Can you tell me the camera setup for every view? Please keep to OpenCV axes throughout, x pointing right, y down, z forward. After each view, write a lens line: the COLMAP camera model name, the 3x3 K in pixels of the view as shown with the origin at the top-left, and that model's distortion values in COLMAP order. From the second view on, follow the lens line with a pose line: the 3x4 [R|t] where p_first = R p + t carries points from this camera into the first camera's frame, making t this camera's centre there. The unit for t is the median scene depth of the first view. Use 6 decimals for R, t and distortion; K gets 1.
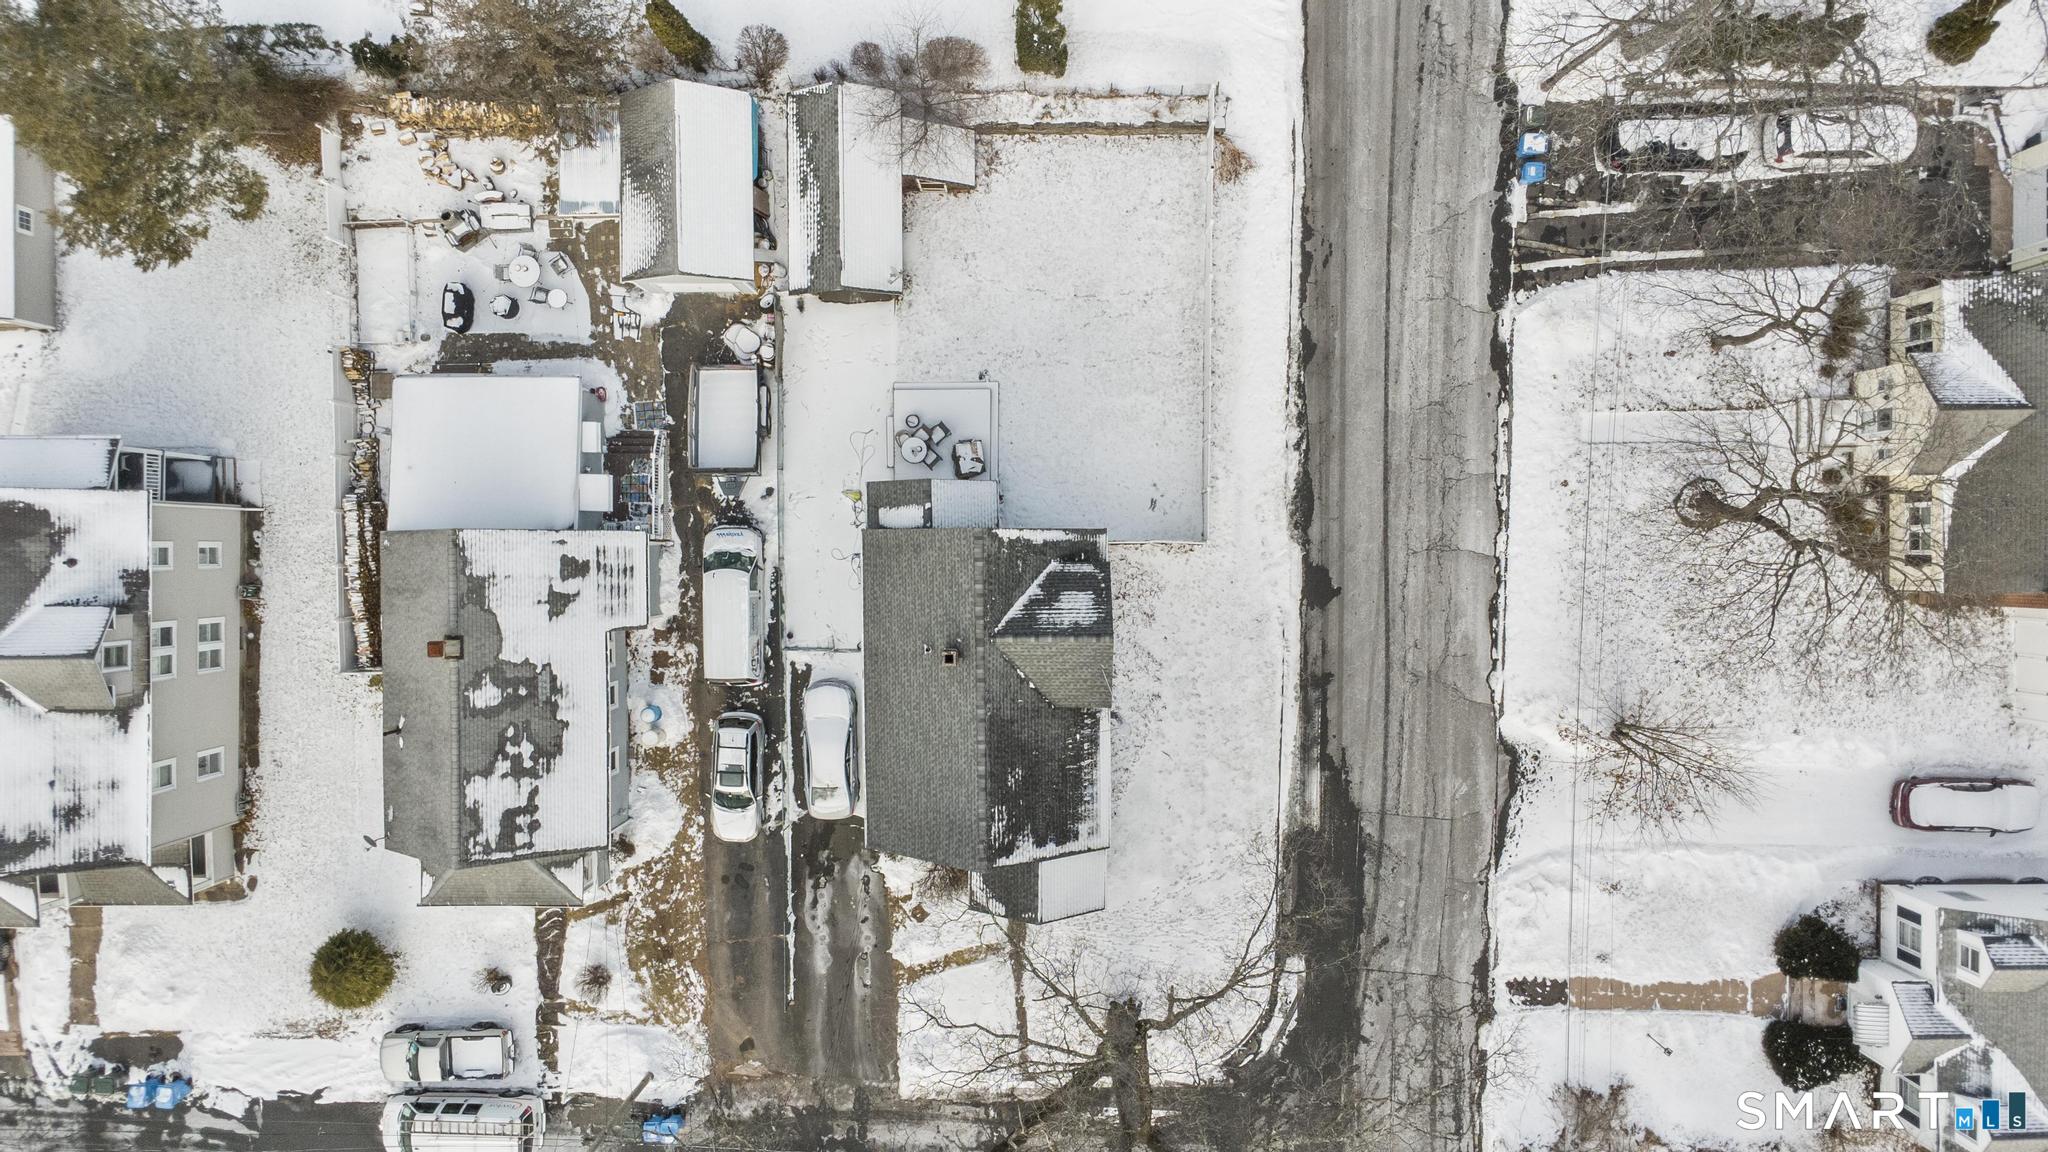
lens RADIAL K [[1446.4, 0, 1024.0], [0, 1446.4, 576.0], [0, 0, 1]] dist [0.041997, -0.054776]
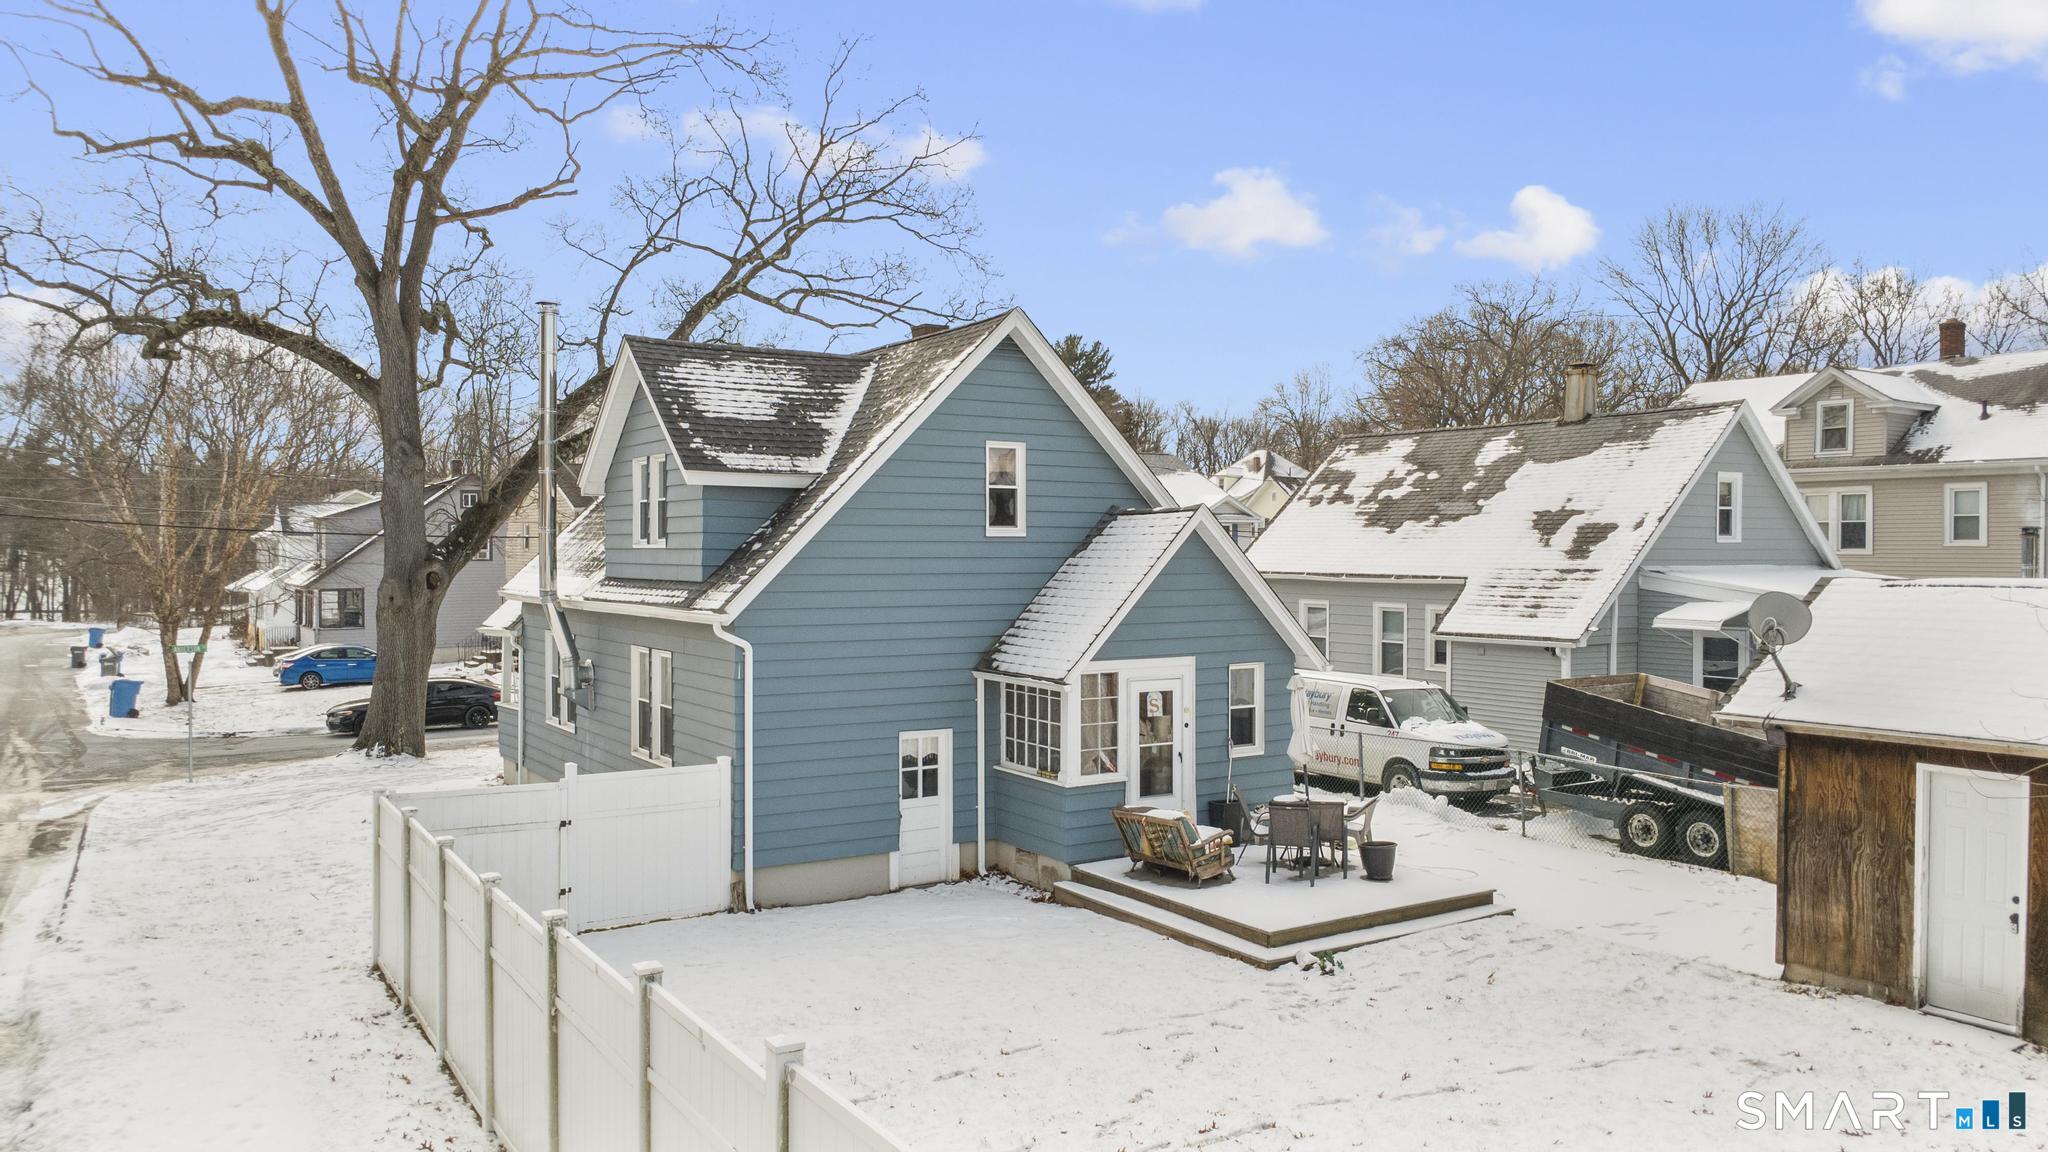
lens RADIAL K [[1446.4, 0, 1024.0], [0, 1446.4, 576.0], [0, 0, 1]] dist [0.041997, -0.054776]
pose [[-0.845301, 0.026634, -0.533626, 0.167512], [-0.534223, -0.026304, 0.844934, -0.338400], [0.008468, 0.999299, 0.036464, 0.903445]]
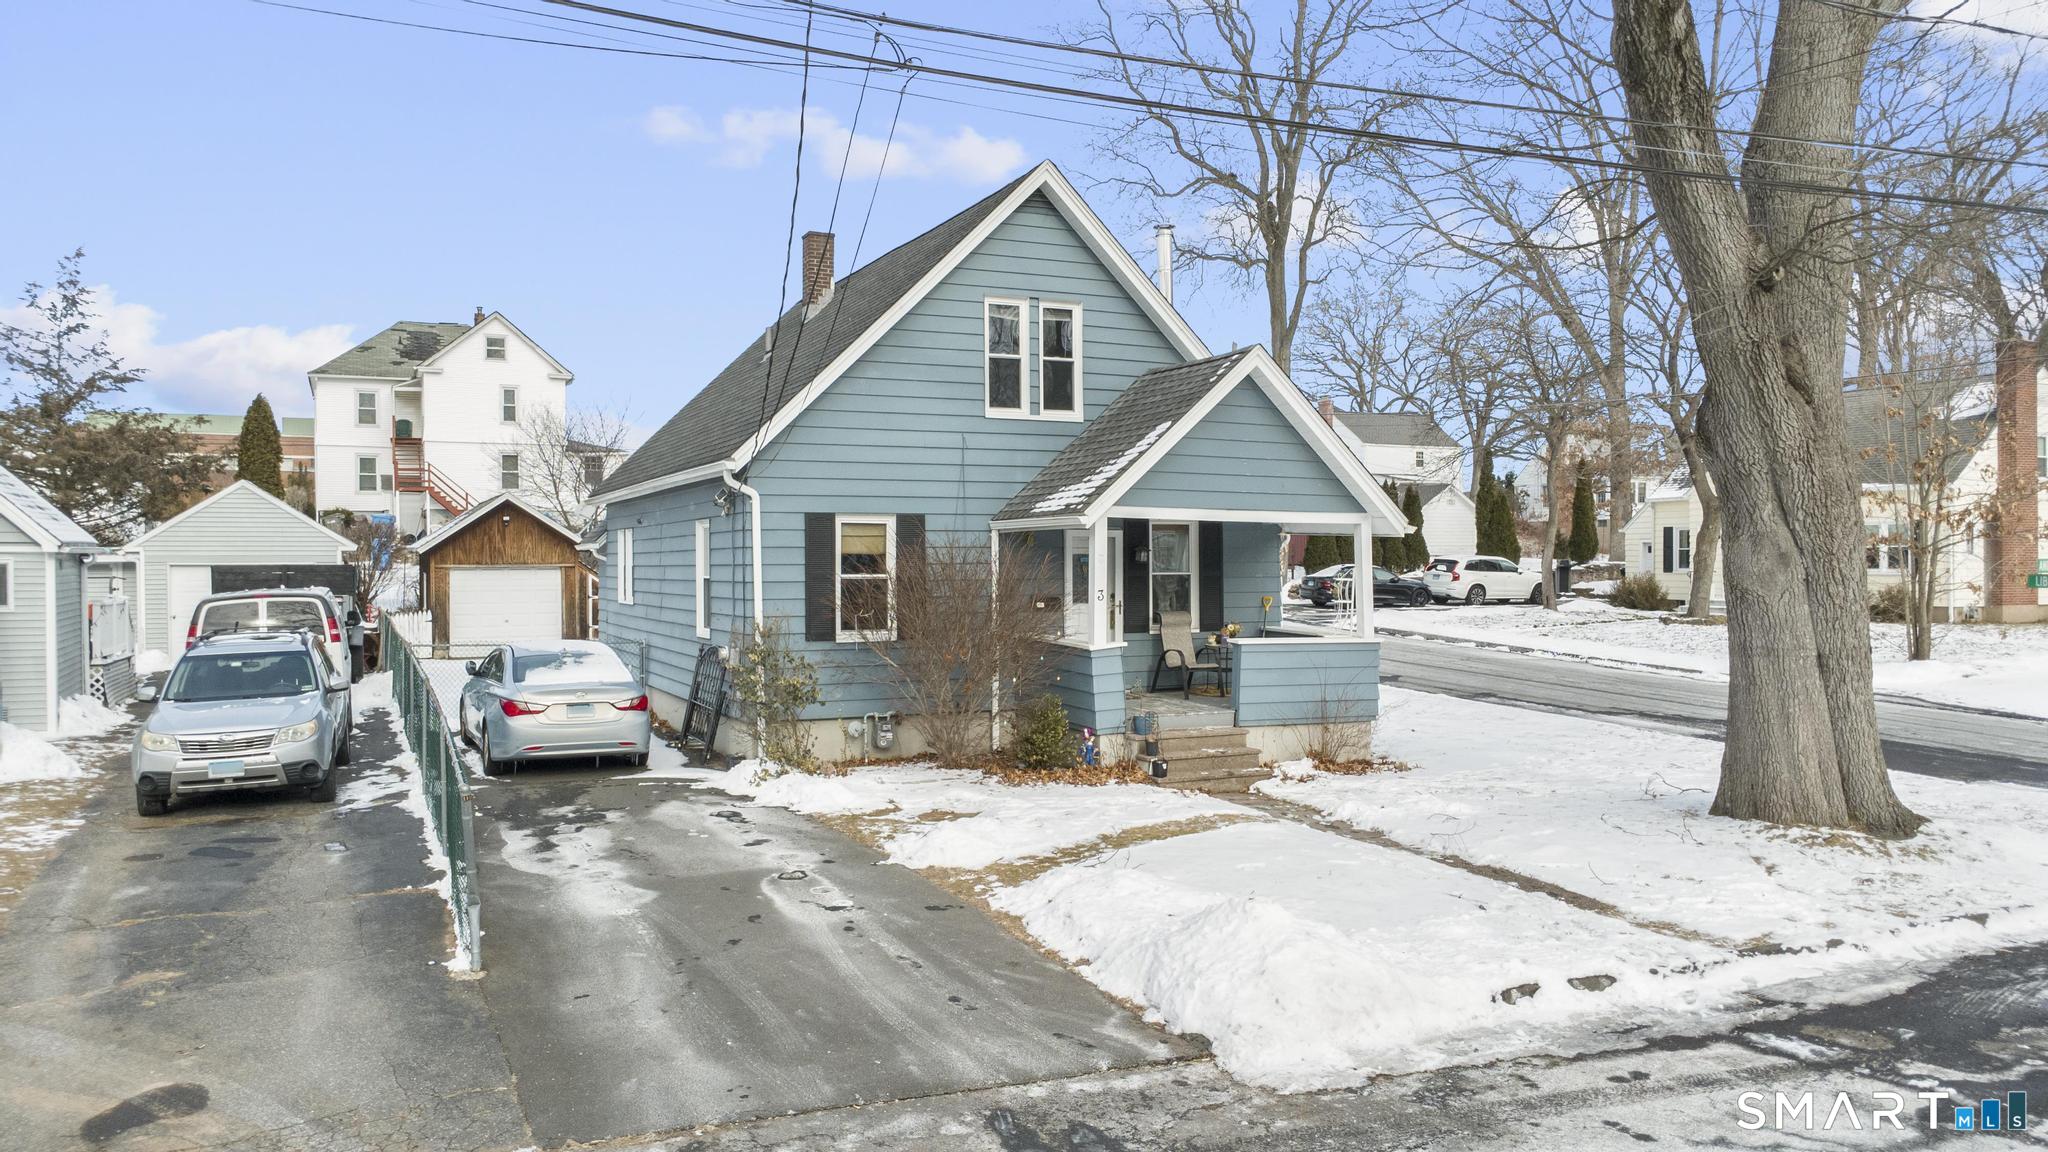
lens RADIAL K [[1446.4, 0, 1024.0], [0, 1446.4, 576.0], [0, 0, 1]] dist [0.041997, -0.054776]
pose [[0.909647, 0.008668, 0.415292, -0.173748], [0.415349, -0.006231, -0.909641, 0.490368], [-0.005297, 0.999943, -0.009268, 0.956311]]
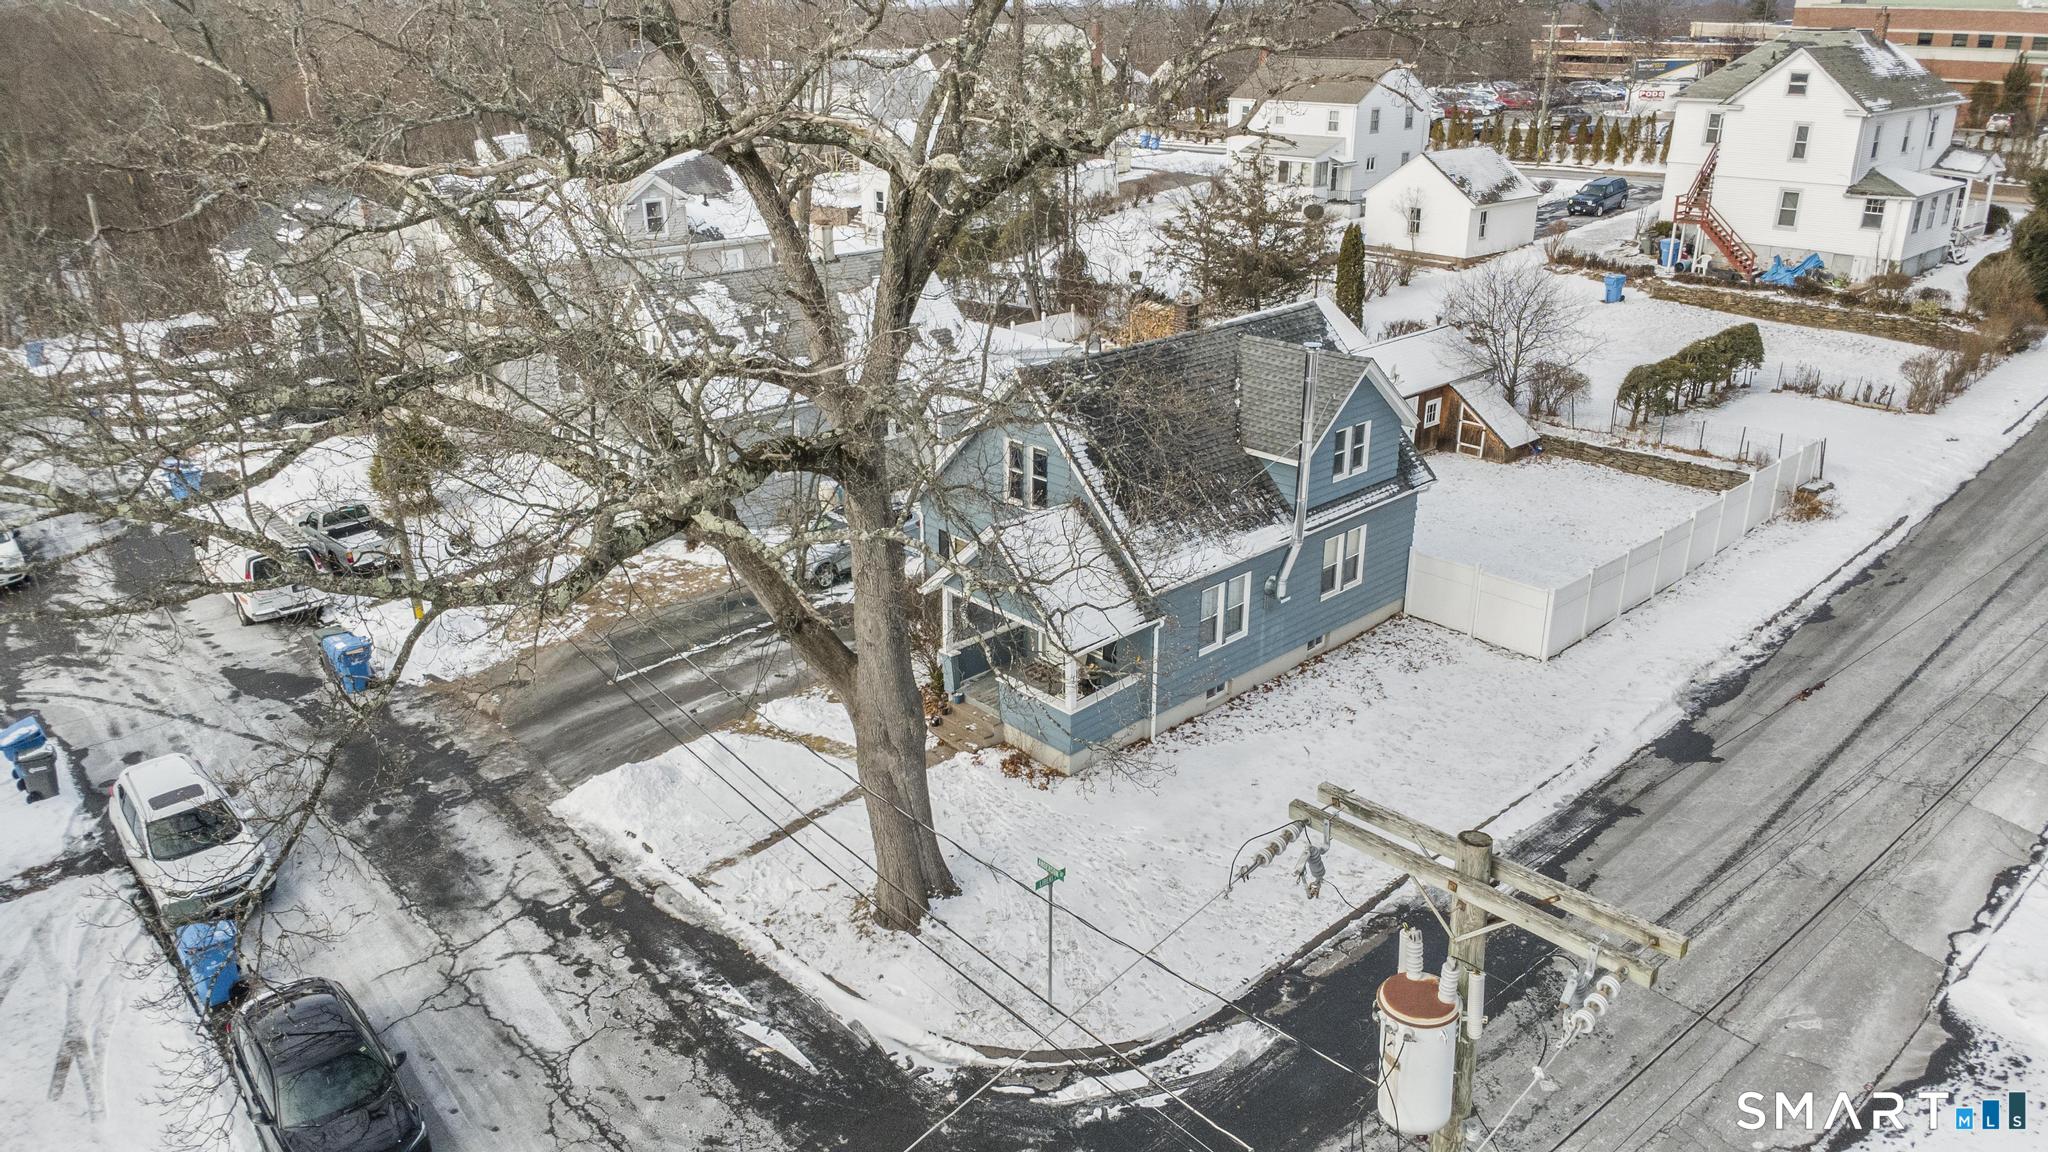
lens RADIAL K [[1433.5, 0, 1024.0], [0, 1433.5, 576.0], [0, 0, 1]] dist [0.037825, -0.051696]
pose [[0.680087, 0.284193, -0.675808, 0.394910], [-0.732925, 0.241703, -0.635924, 0.561539], [-0.017380, 0.927801, 0.372671, 0.713232]]
